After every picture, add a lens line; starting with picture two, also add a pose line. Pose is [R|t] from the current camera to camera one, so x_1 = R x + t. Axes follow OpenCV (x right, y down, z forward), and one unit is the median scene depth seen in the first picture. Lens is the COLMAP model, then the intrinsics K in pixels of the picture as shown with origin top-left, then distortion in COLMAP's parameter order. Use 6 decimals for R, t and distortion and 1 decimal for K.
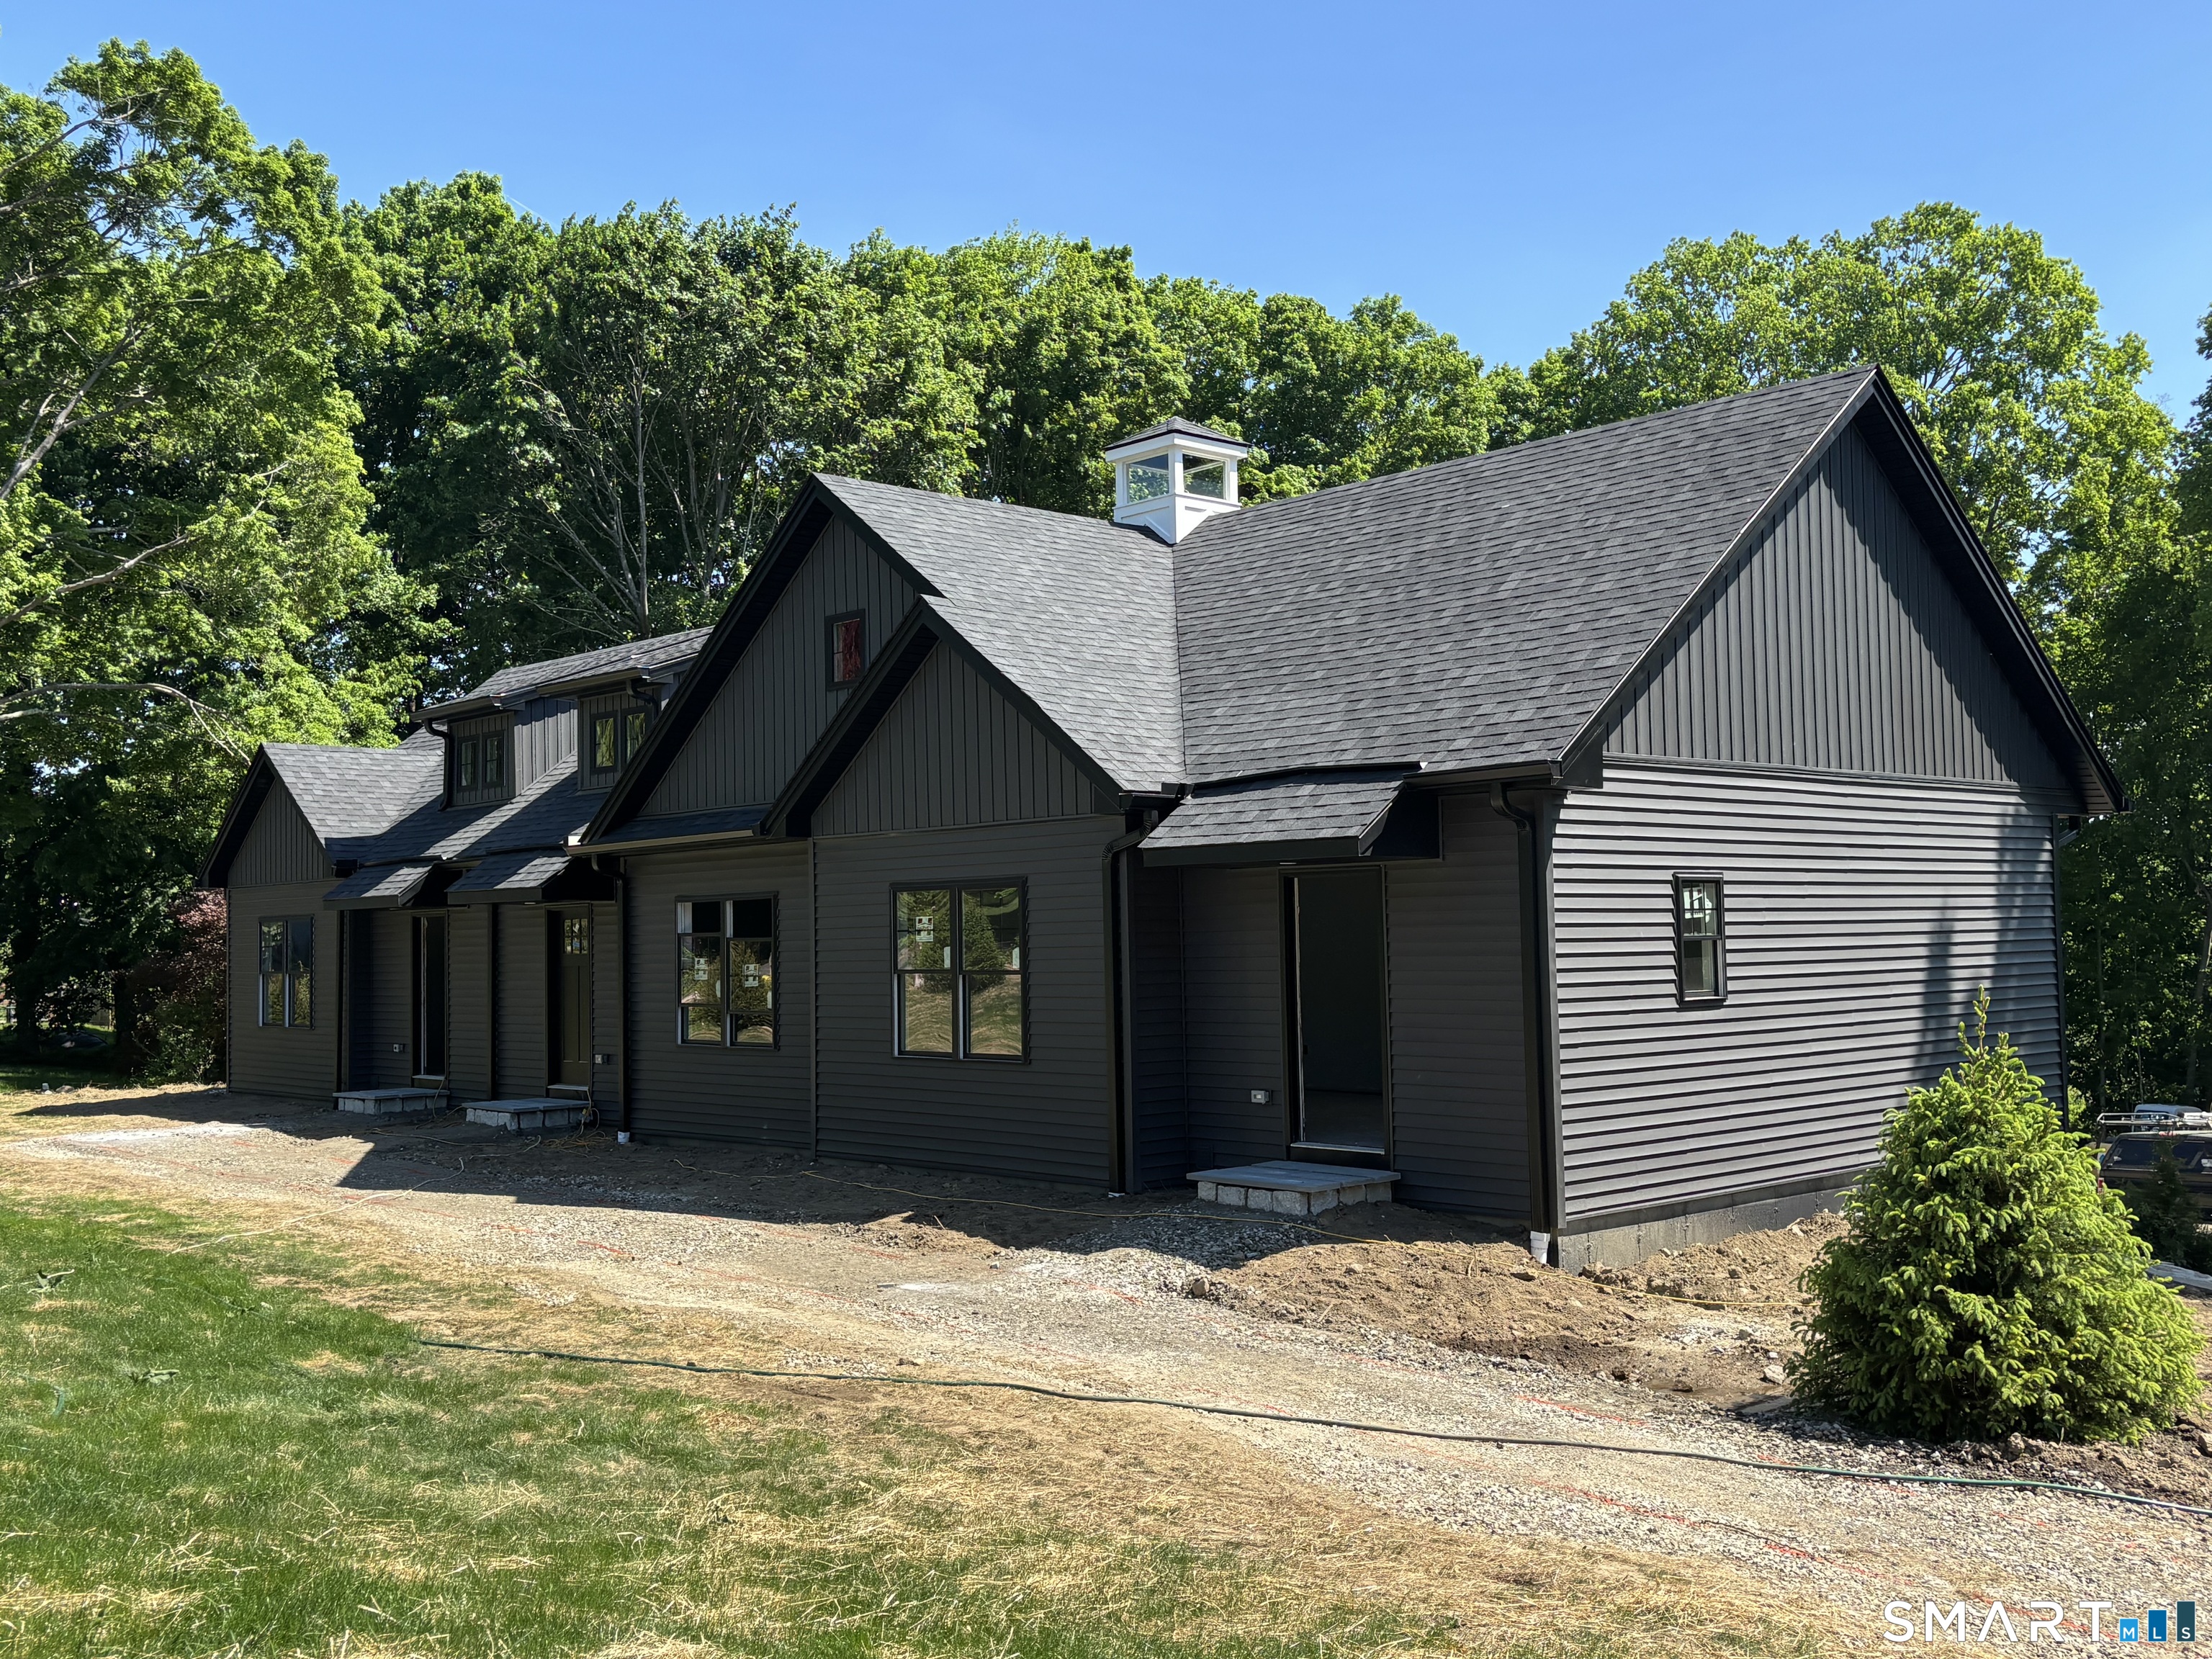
lens RADIAL K [[2101.7, 0, 1106.0], [0, 2101.7, 829.5], [0, 0, 1]] dist [-0.007539, -0.006142]
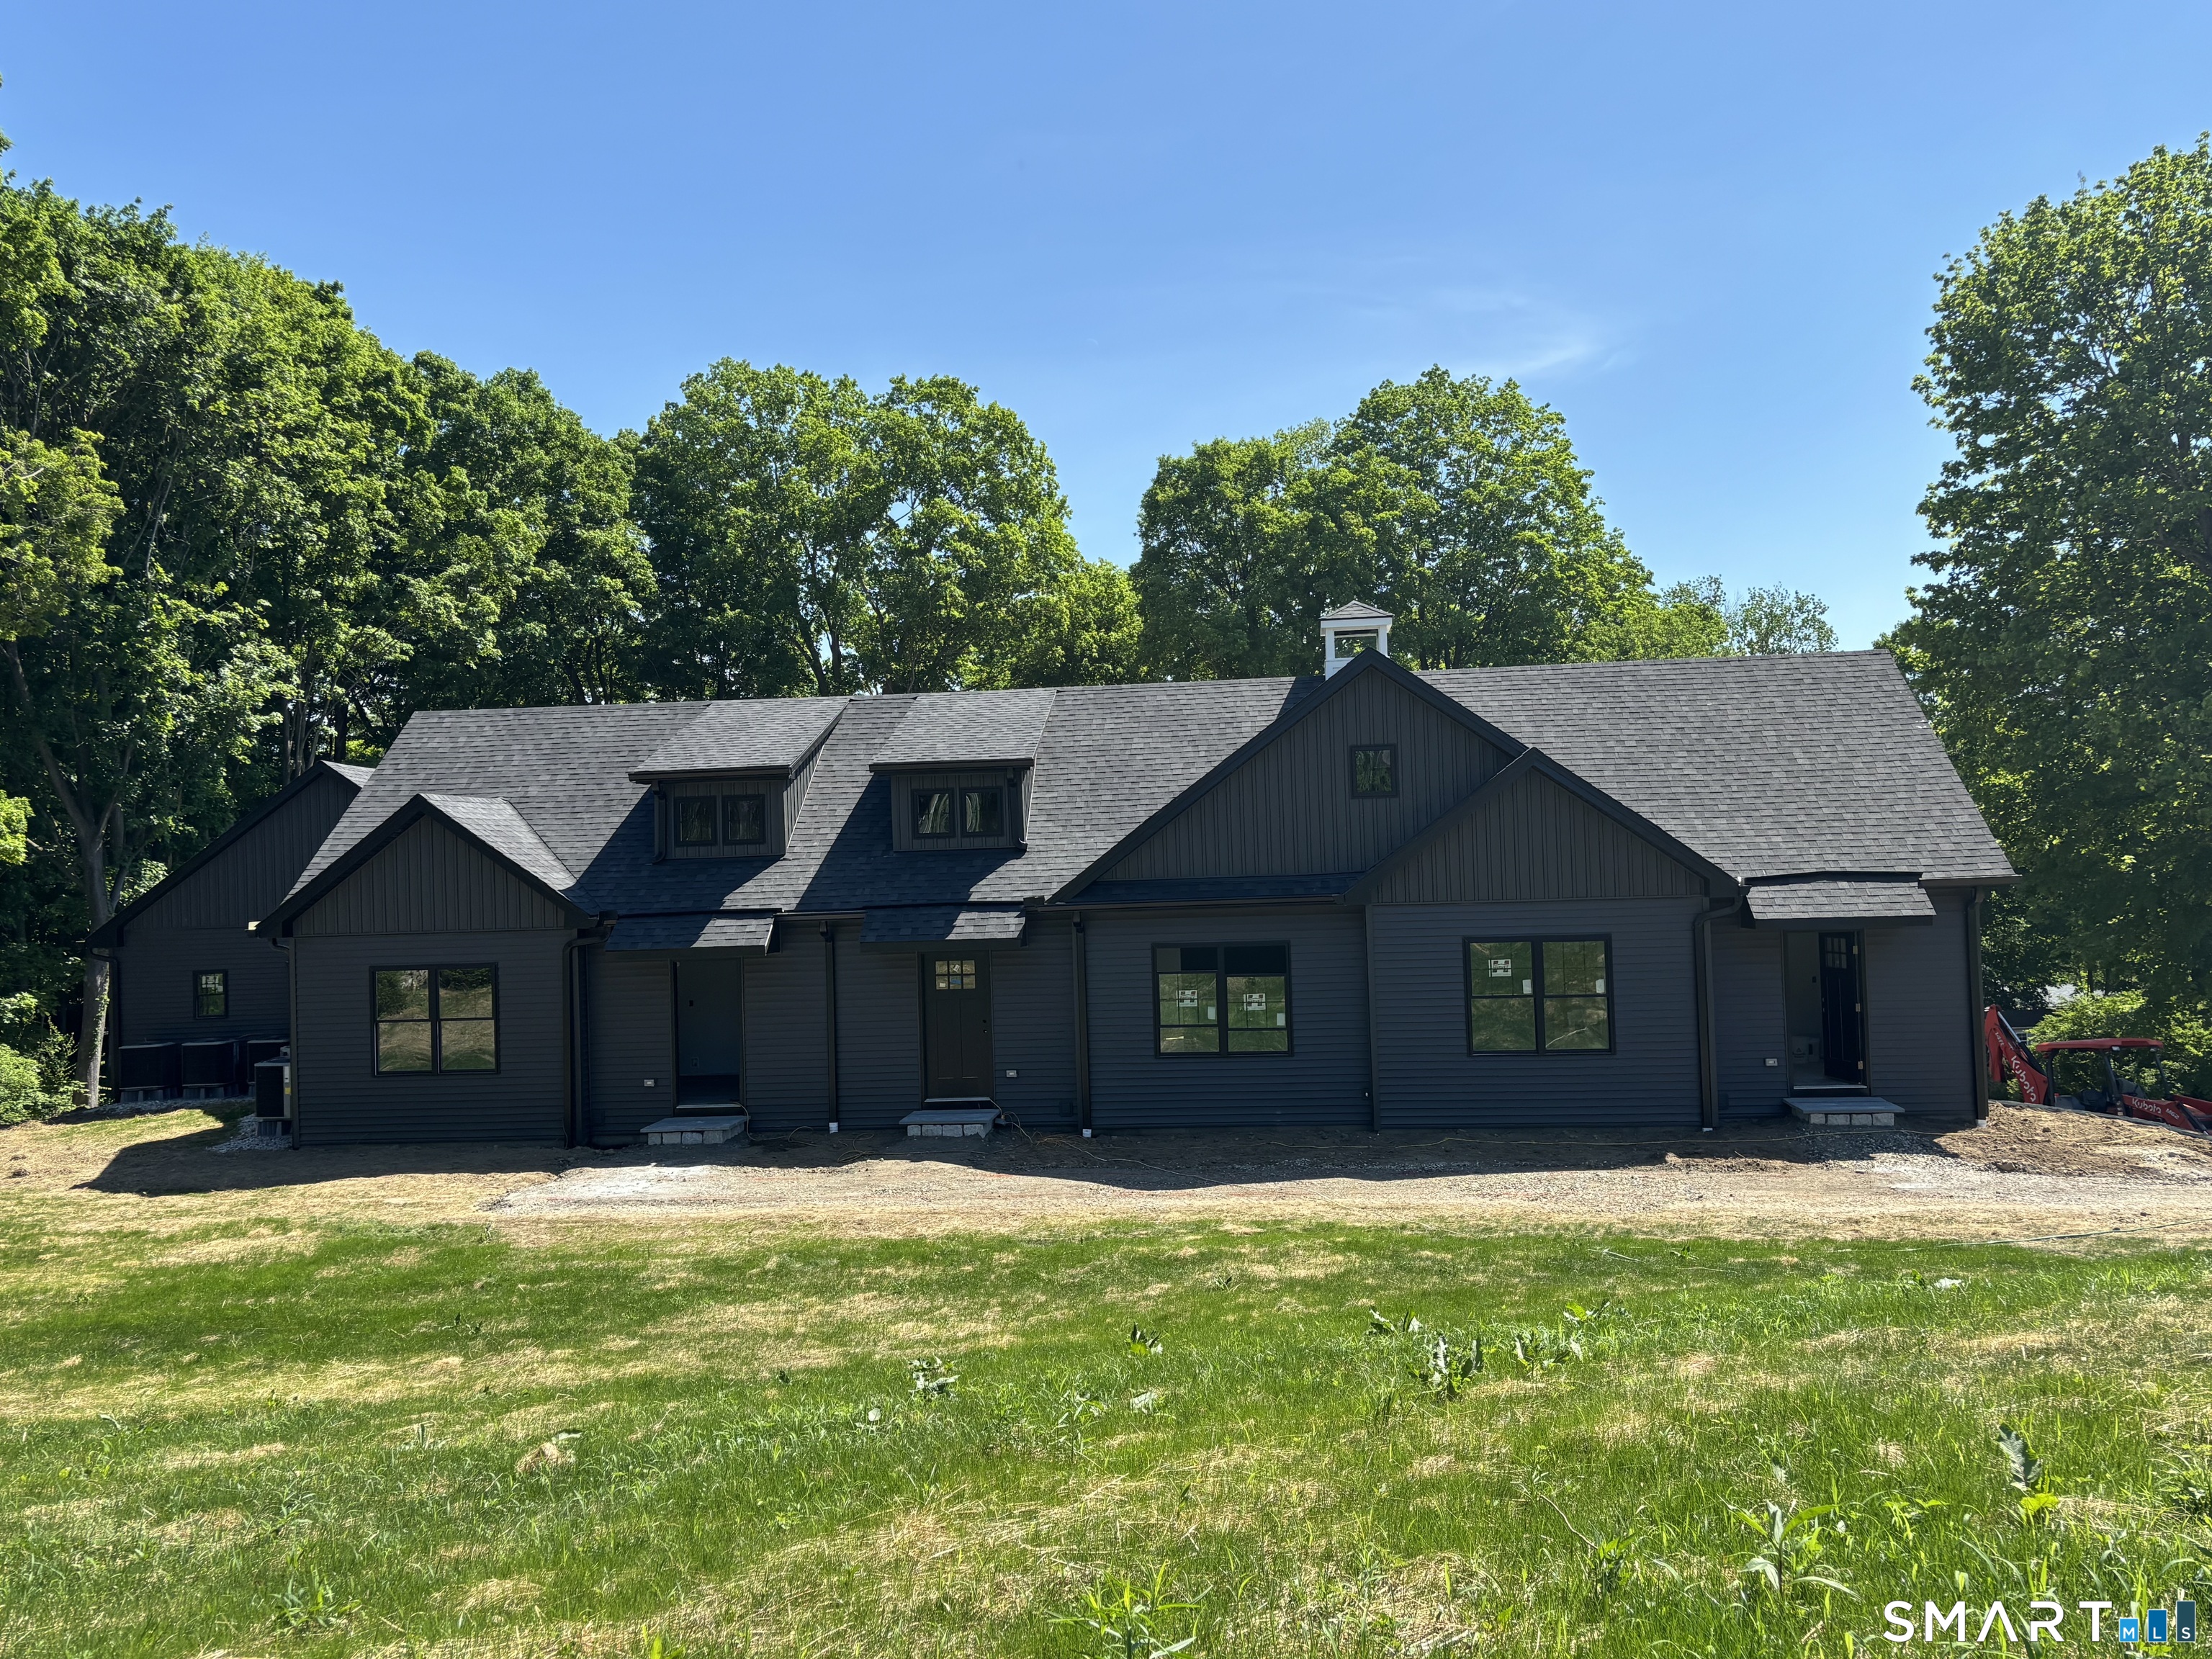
lens RADIAL K [[1829.3, 0, 1106.0], [0, 1829.3, 829.5], [0, 0, 1]] dist [-0.006093, -0.002691]
pose [[0.743039, 0.013809, 0.669105, -0.440417], [-0.017500, 0.999846, -0.001201, -0.016536], [-0.669019, -0.010816, 0.743167, 0.091598]]
